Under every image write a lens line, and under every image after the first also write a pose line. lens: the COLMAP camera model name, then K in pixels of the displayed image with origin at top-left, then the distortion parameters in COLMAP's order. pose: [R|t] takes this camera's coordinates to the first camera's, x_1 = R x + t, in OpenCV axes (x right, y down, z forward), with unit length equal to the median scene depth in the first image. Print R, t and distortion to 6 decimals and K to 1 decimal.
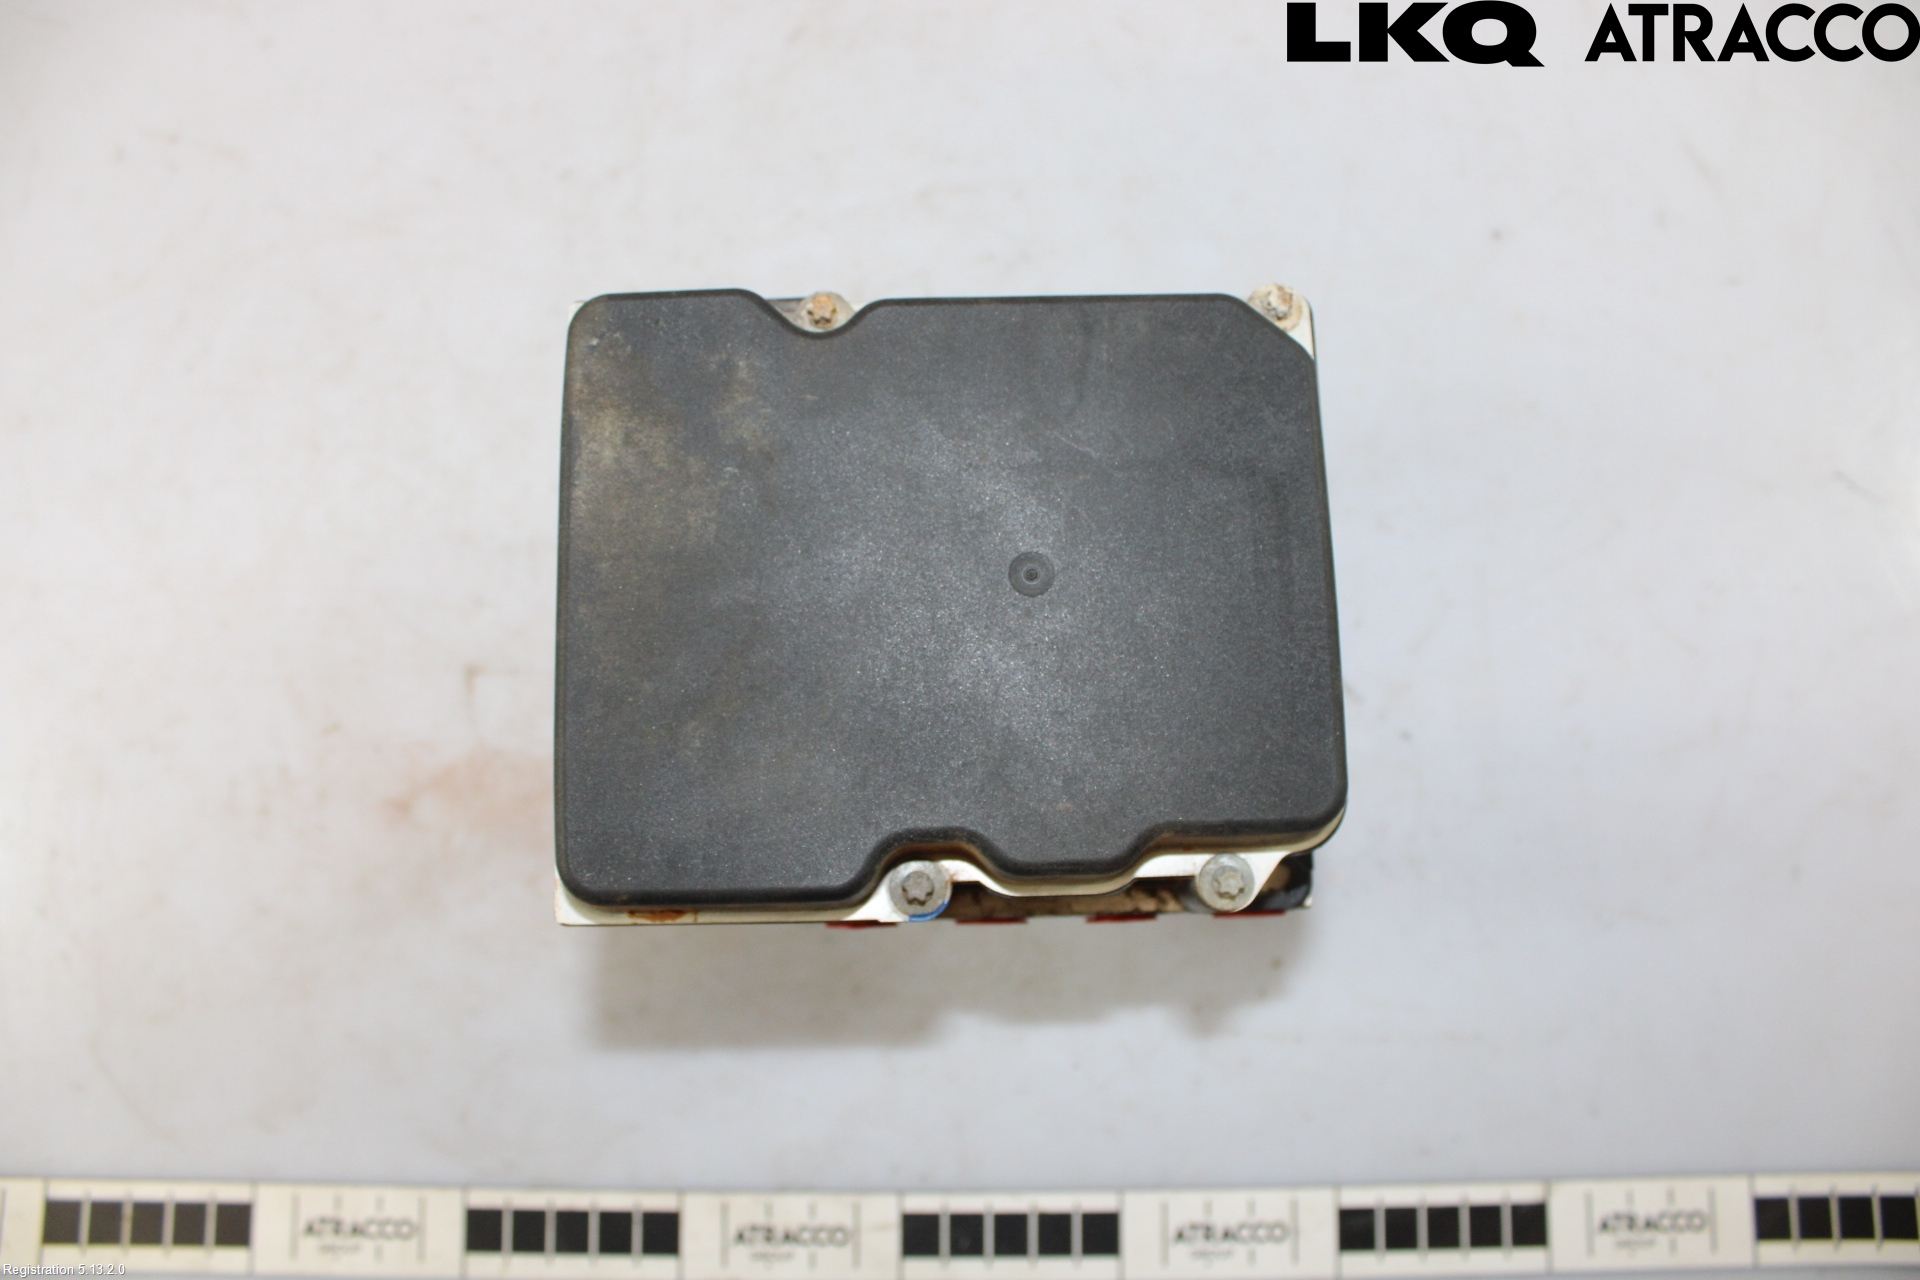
lens RADIAL K [[1615.6, 0, 959.2], [0, 1615.6, 632.9], [0, 0, 1]] dist [-0.172799, 0.145073]
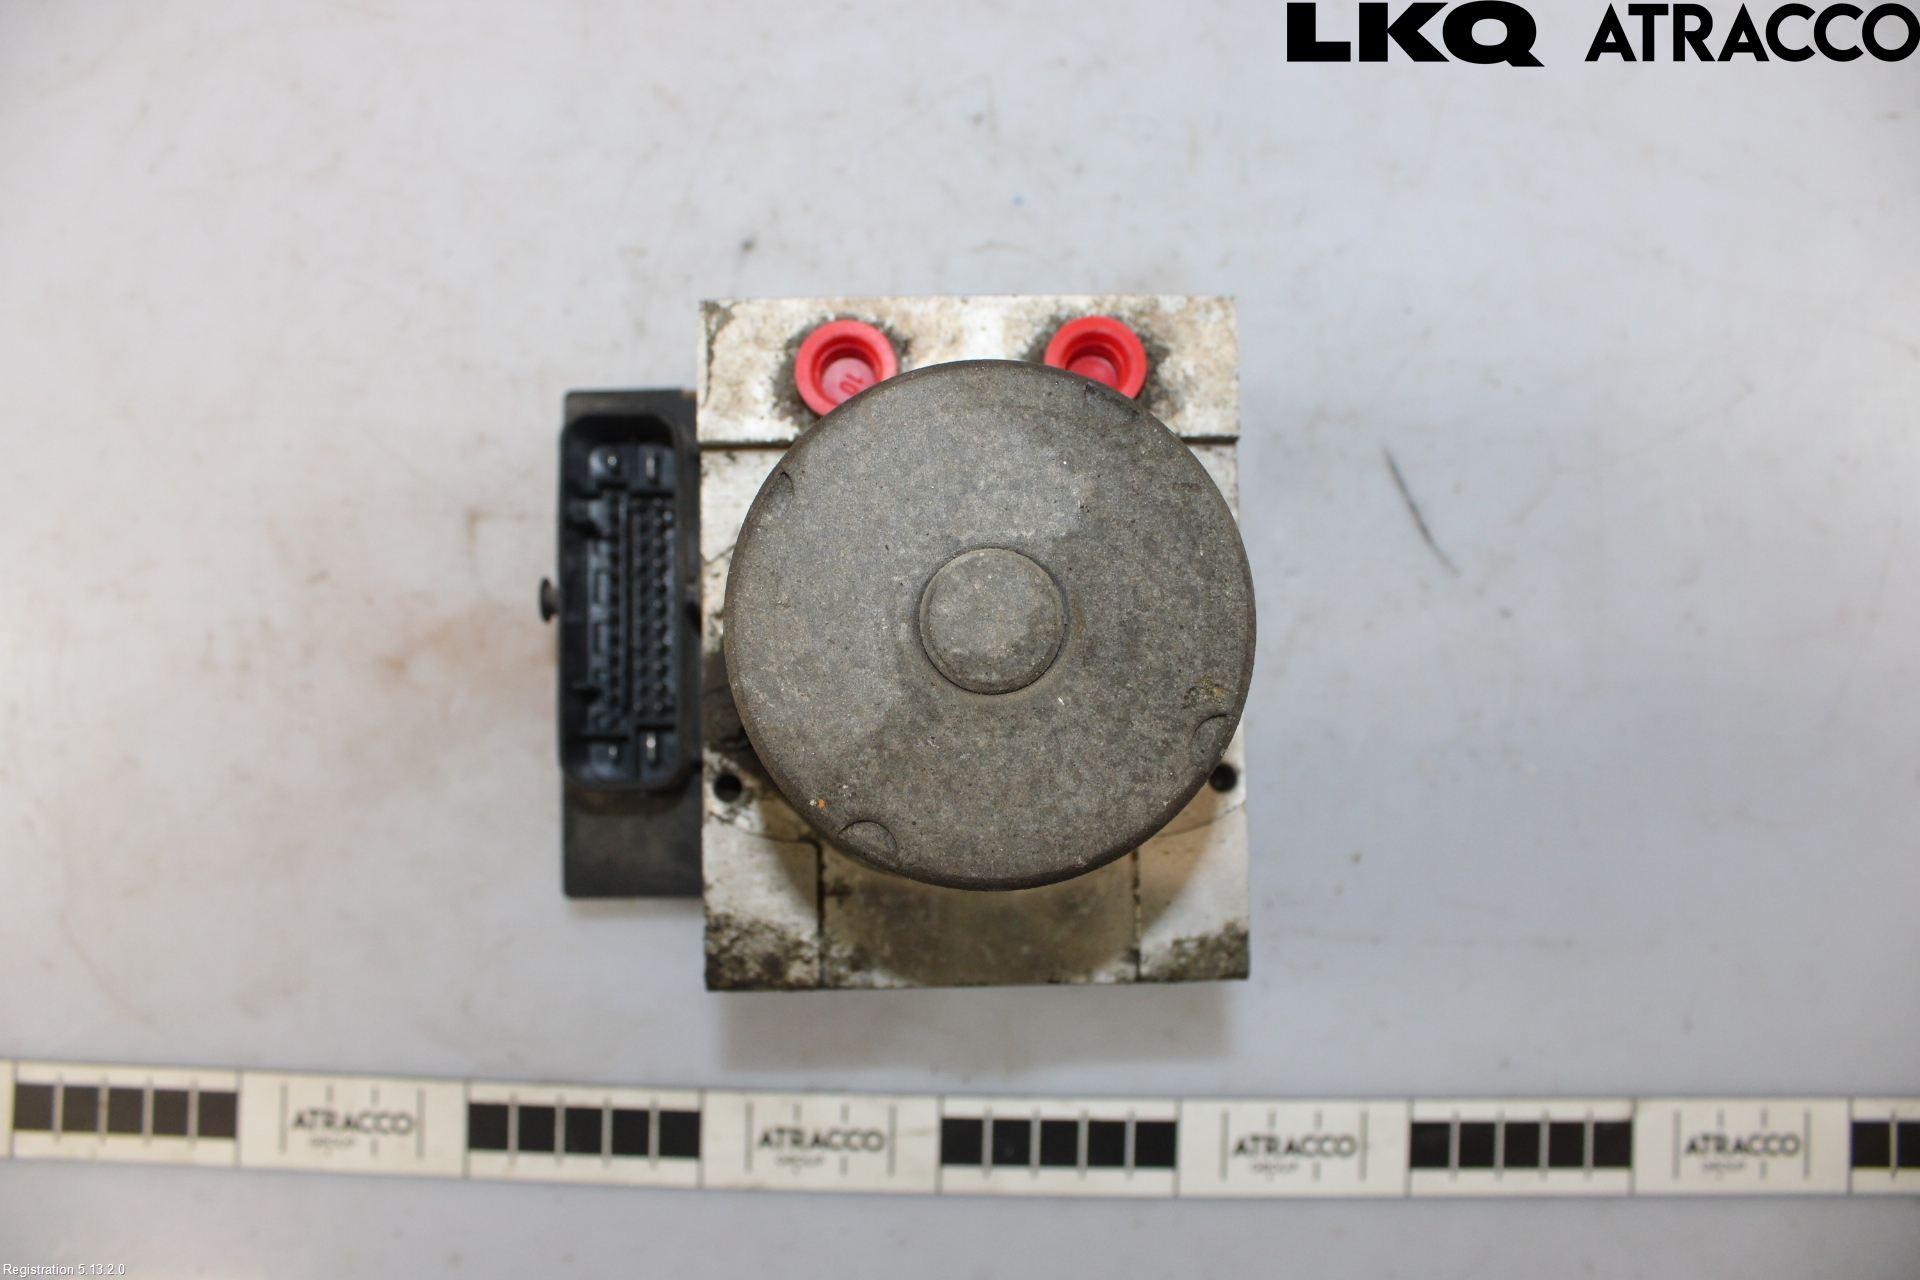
lens RADIAL K [[1615.6, 0, 953.2], [0, 1615.6, 643.2], [0, 0, 1]] dist [-0.172799, 0.145073]
pose [[0.999680, 0.025160, 0.002661, -0.038876], [-0.025301, 0.993934, 0.107031, -0.007693], [0.000048, -0.107064, 0.994252, 0.106228]]
